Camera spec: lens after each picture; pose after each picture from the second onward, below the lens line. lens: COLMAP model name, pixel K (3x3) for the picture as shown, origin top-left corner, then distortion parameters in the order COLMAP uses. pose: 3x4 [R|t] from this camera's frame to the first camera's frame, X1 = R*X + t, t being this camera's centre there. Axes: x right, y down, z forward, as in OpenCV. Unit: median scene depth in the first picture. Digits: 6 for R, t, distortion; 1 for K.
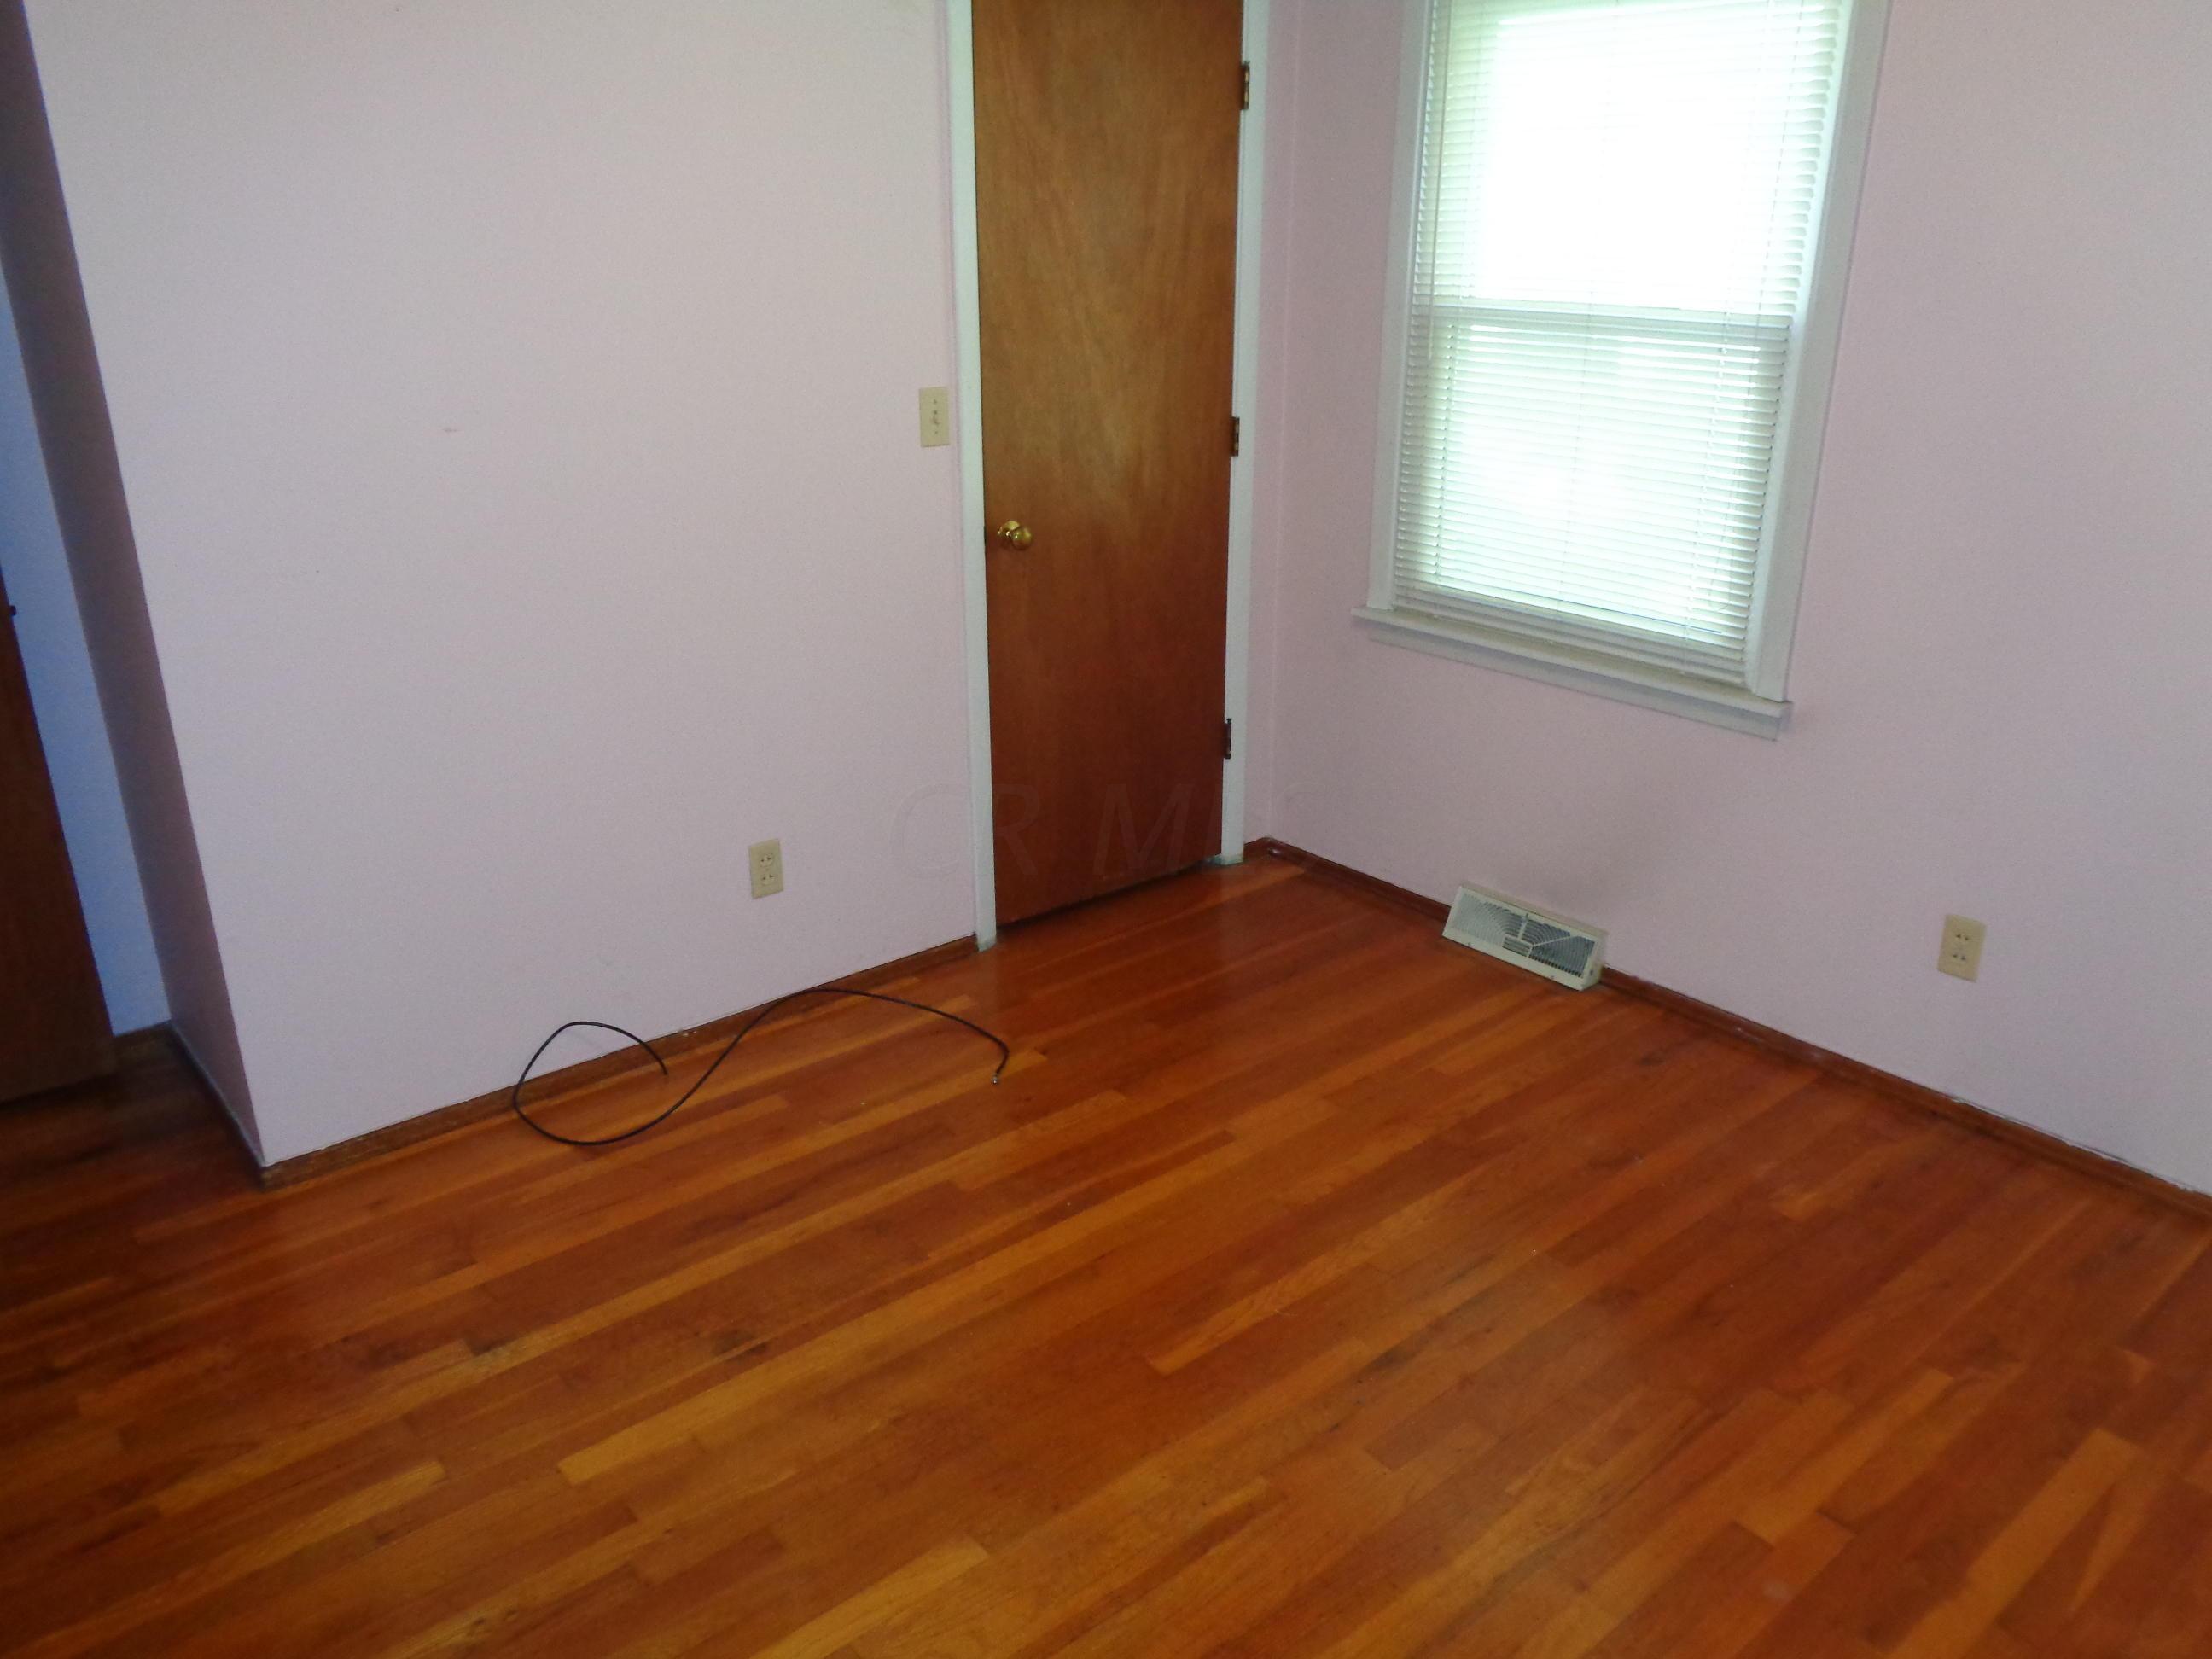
lens RADIAL K [[1643.5, 0, 1117.9], [0, 1643.5, 832.7], [0, 0, 1]] dist [-0.001948, 0.002720]
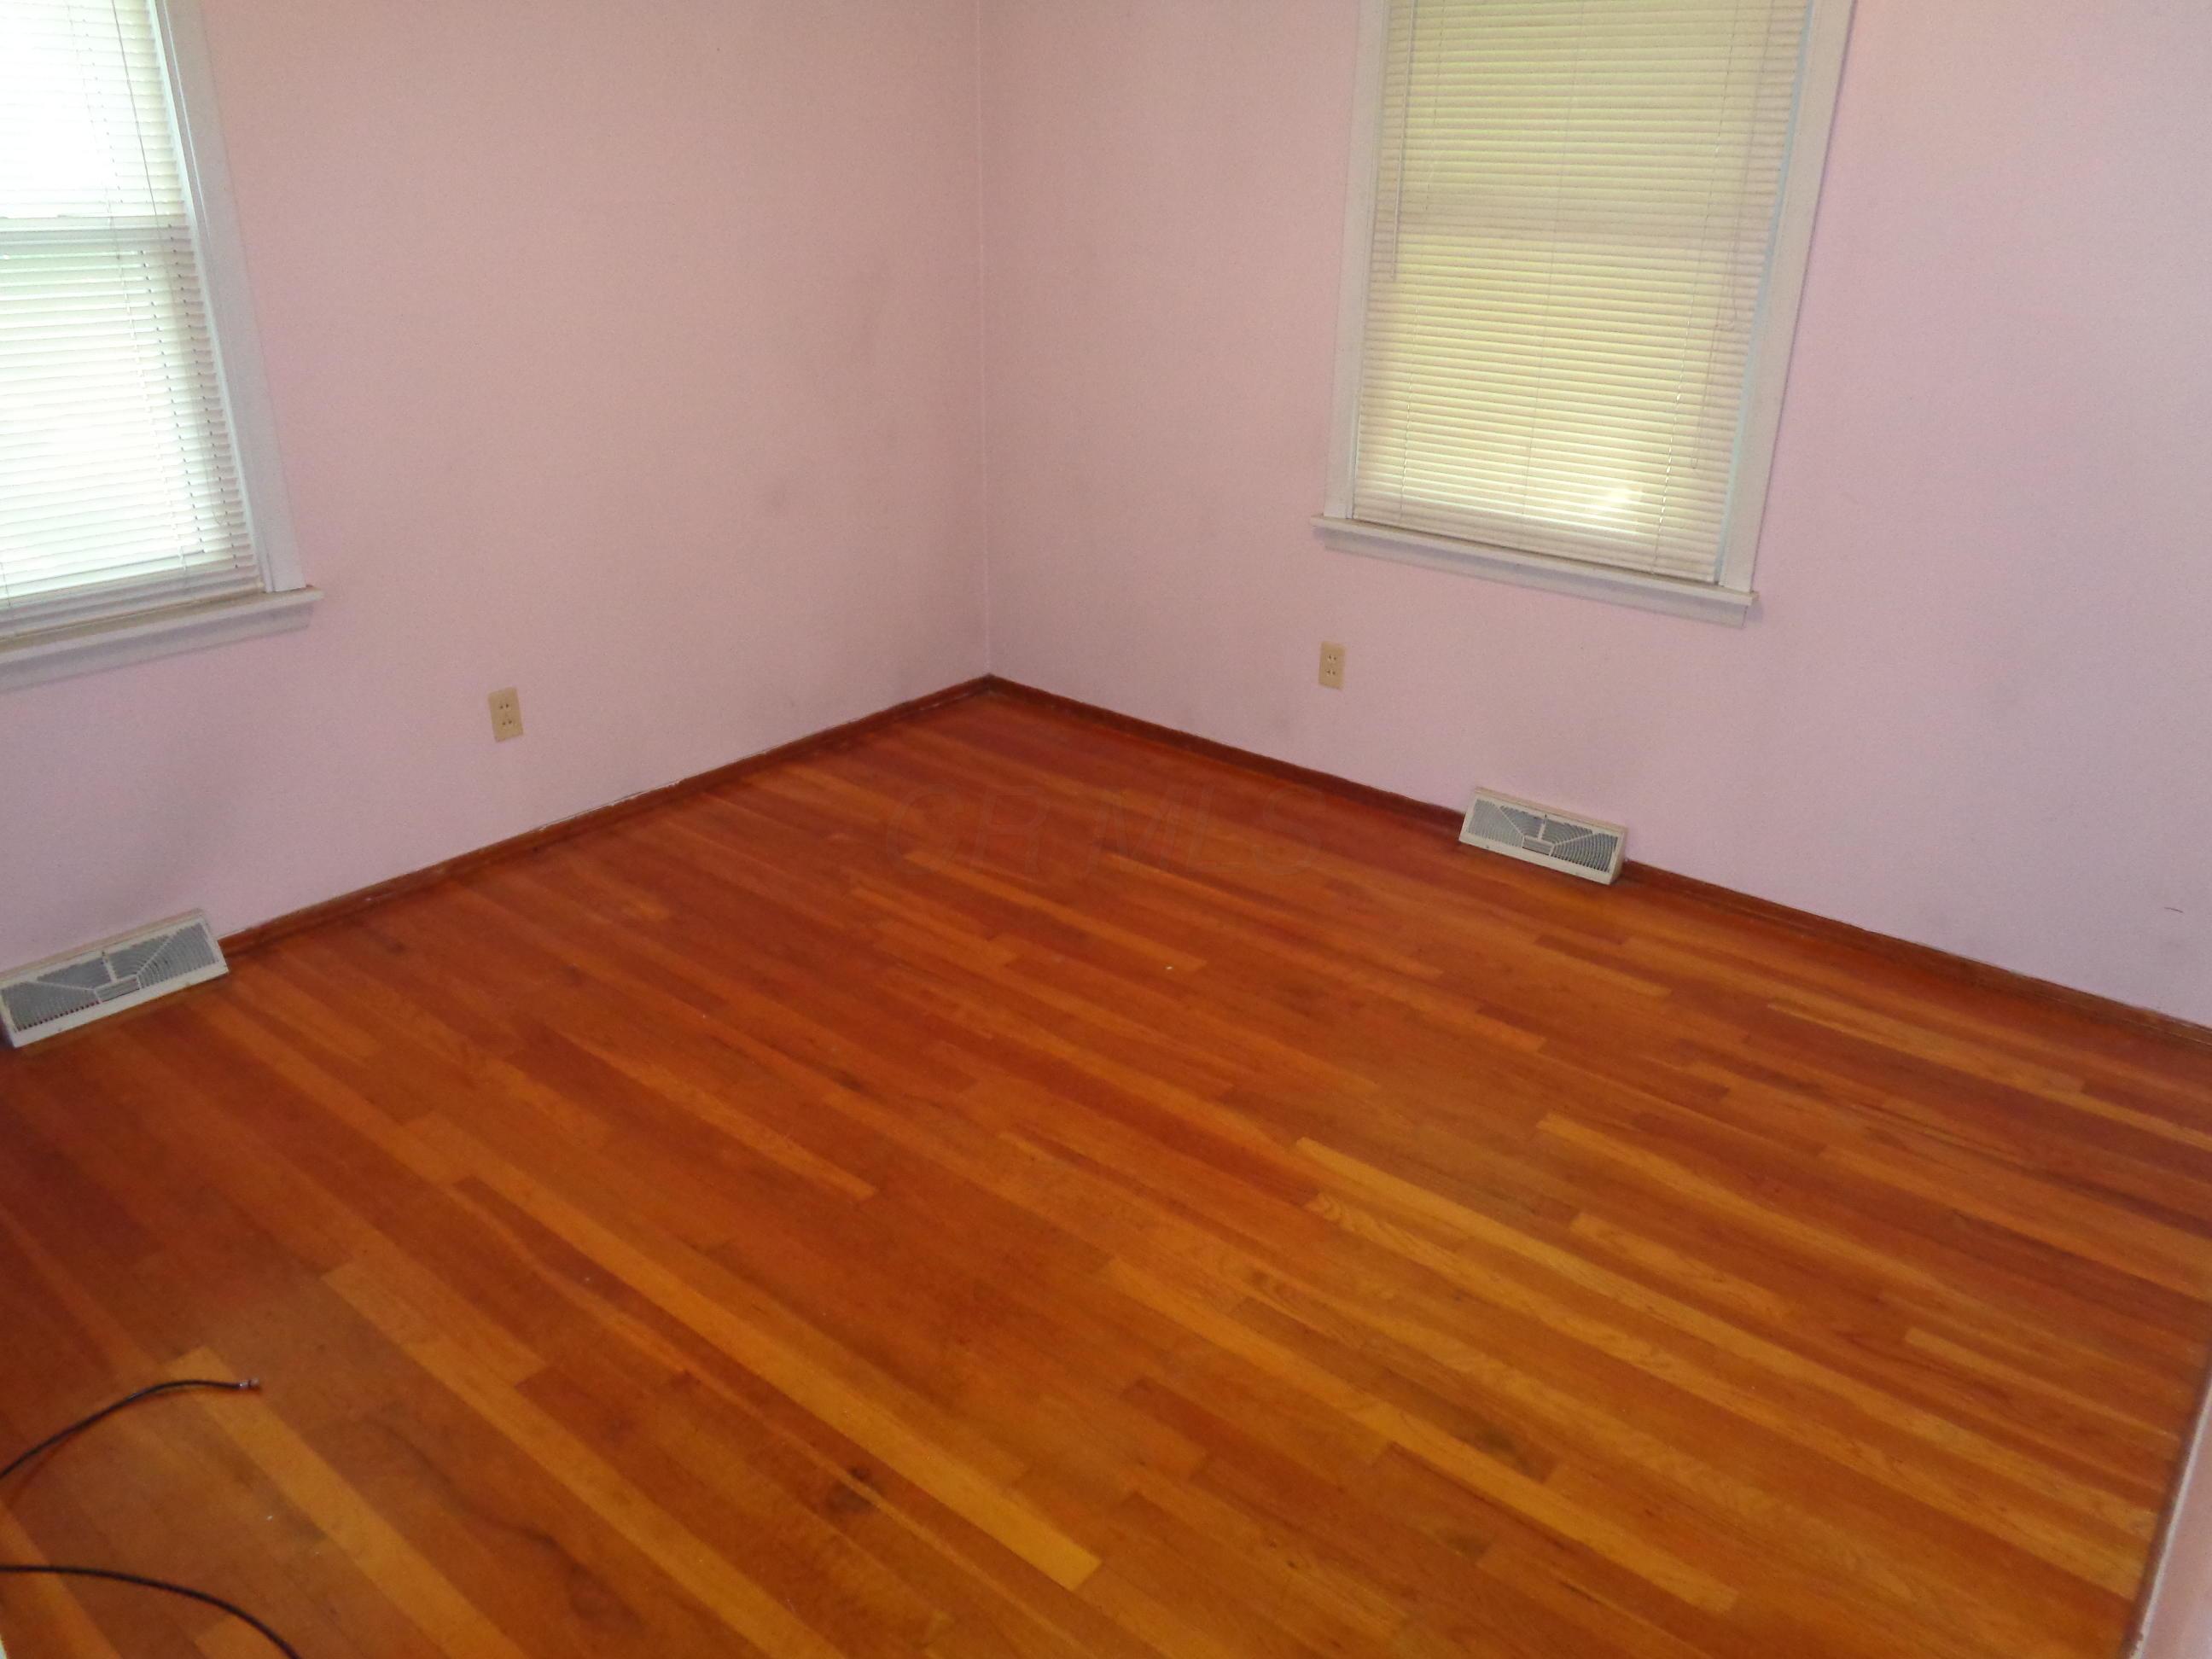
lens RADIAL K [[1643.5, 0, 1117.9], [0, 1643.5, 832.7], [0, 0, 1]] dist [-0.001948, 0.002720]
pose [[-0.175016, -0.397621, 0.900704, -0.743507], [0.342794, 0.832976, 0.434331, -0.243827], [-0.922964, 0.384770, -0.009482, 0.639037]]
